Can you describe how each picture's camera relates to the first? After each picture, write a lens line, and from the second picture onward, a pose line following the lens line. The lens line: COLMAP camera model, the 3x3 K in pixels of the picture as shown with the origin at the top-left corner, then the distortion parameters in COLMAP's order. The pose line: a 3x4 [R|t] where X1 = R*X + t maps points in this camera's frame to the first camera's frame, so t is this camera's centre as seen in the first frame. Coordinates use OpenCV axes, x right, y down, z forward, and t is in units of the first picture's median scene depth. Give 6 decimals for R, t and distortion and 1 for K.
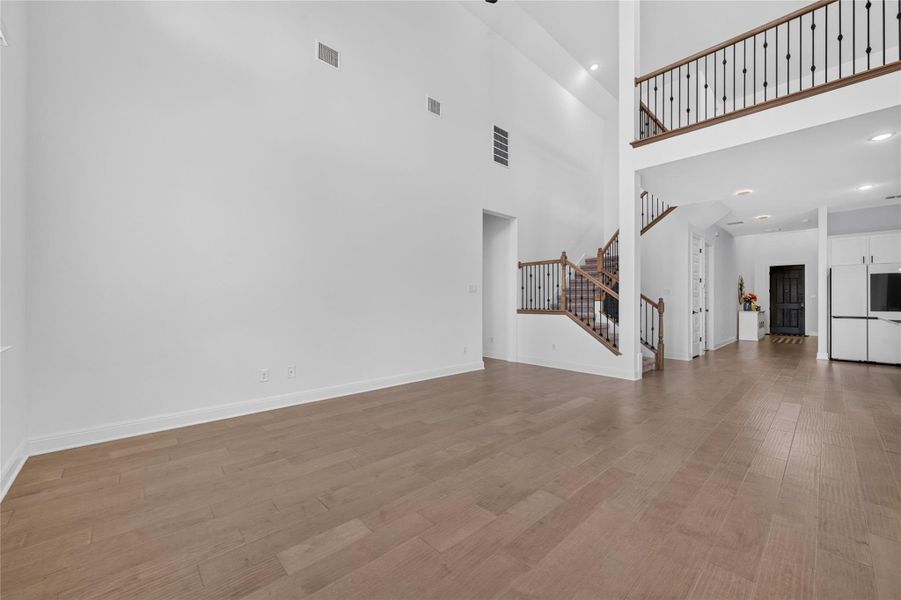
lens RADIAL K [[350.9, 0, 454.3], [0, 350.9, 300.1], [0, 0, 1]] dist [-0.000343, -0.000127]
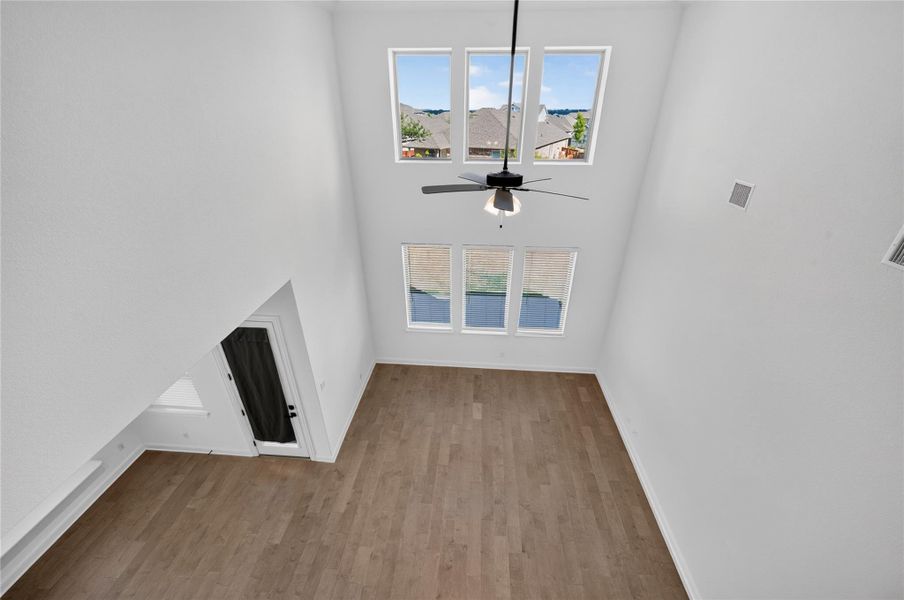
lens RADIAL K [[362.3, 0, 455.4], [0, 362.3, 303.5], [0, 0, 1]] dist [0.001685, 0.000160]
pose [[-0.735247, 0.318324, -0.598399, 0.489741], [-0.003637, 0.880991, 0.473120, -0.597574], [0.677789, 0.350037, -0.646588, 0.812035]]
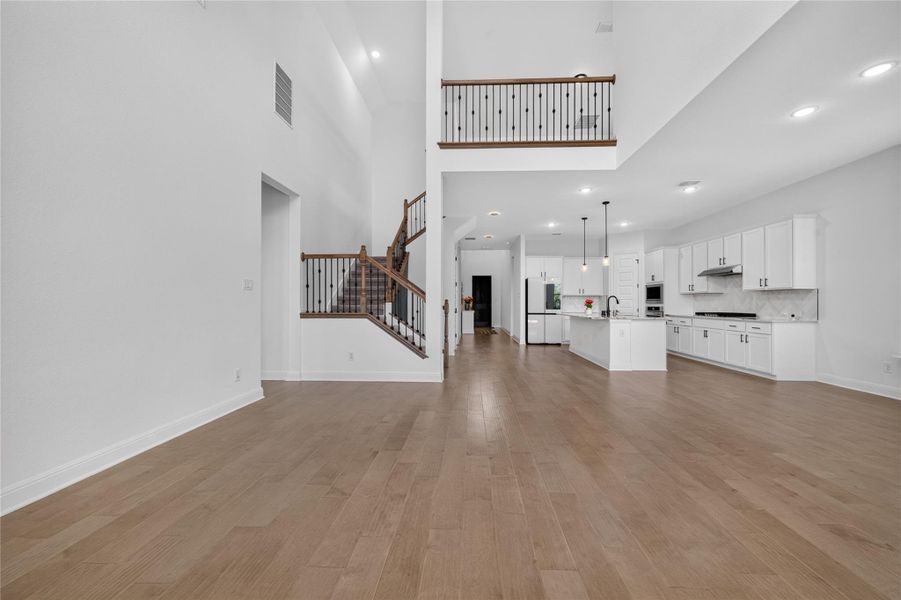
lens RADIAL K [[351.7, 0, 454.1], [0, 351.7, 301.9], [0, 0, 1]] dist [-0.000329, -0.000220]
pose [[0.720039, 0.001142, 0.693933, -0.130855], [-0.002530, 0.999996, 0.000980, -0.000014], [-0.693929, -0.002461, 0.720039, 0.215967]]
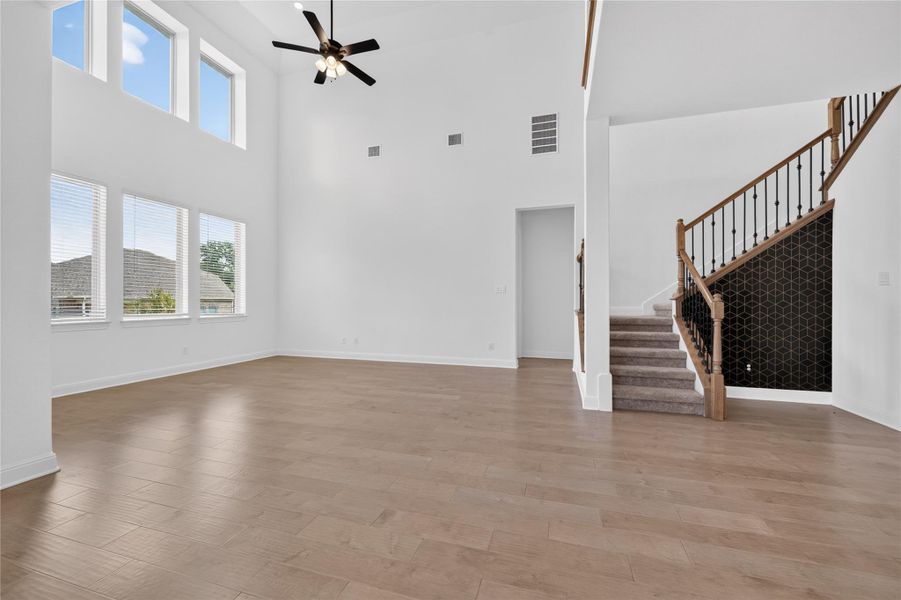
lens RADIAL K [[351.7, 0, 454.1], [0, 351.7, 301.9], [0, 0, 1]] dist [-0.000329, -0.000220]
pose [[0.503285, -0.003532, -0.864113, 0.853826], [0.006505, 0.999979, -0.000299, 0.005297], [0.864096, -0.005470, 0.503297, 0.336954]]
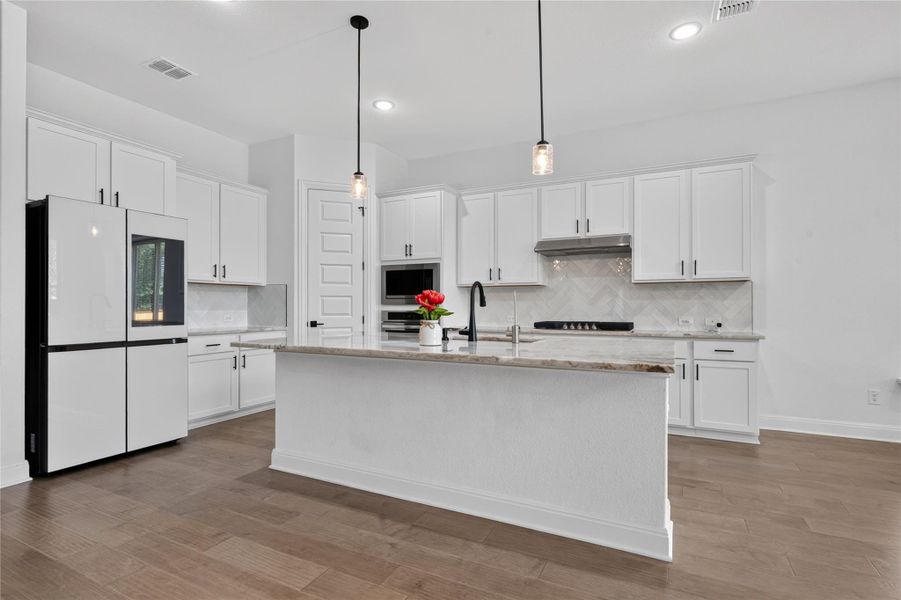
lens RADIAL K [[438.1, 0, 453.2], [0, 438.1, 306.6], [0, 0, 1]] dist [-0.000628, 0.000063]
pose [[-0.347361, -0.003974, 0.937723, 0.627320], [-0.006750, 0.999976, 0.001737, 0.007265], [-0.937707, -0.005726, -0.347380, 0.887390]]
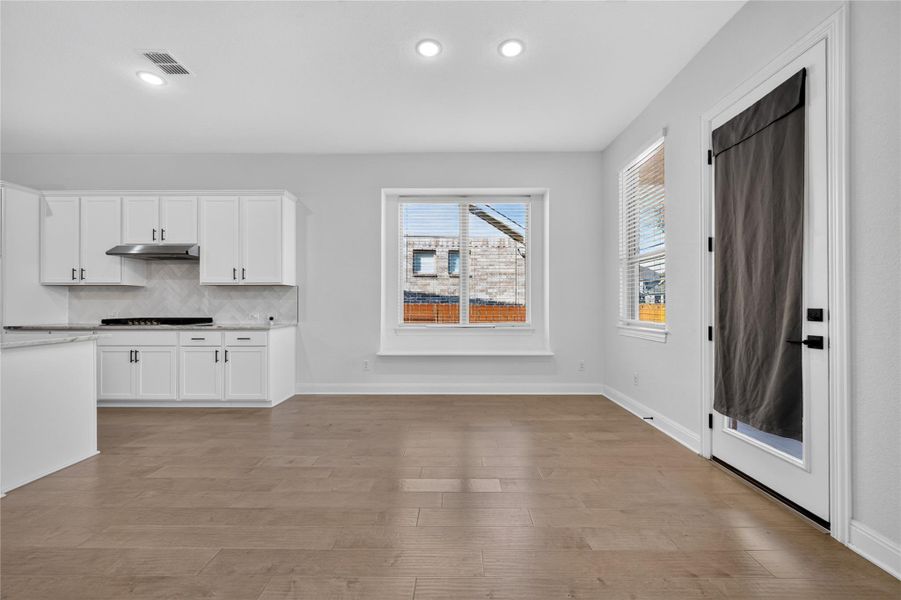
lens RADIAL K [[354.3, 0, 450.9], [0, 354.3, 302.2], [0, 0, 1]] dist [0.002447, 0.000096]
pose [[-0.720718, 0.001036, 0.693227, 0.357483], [-0.004697, 0.999969, -0.006378, 0.003812], [-0.693212, -0.007853, -0.720691, 0.529278]]
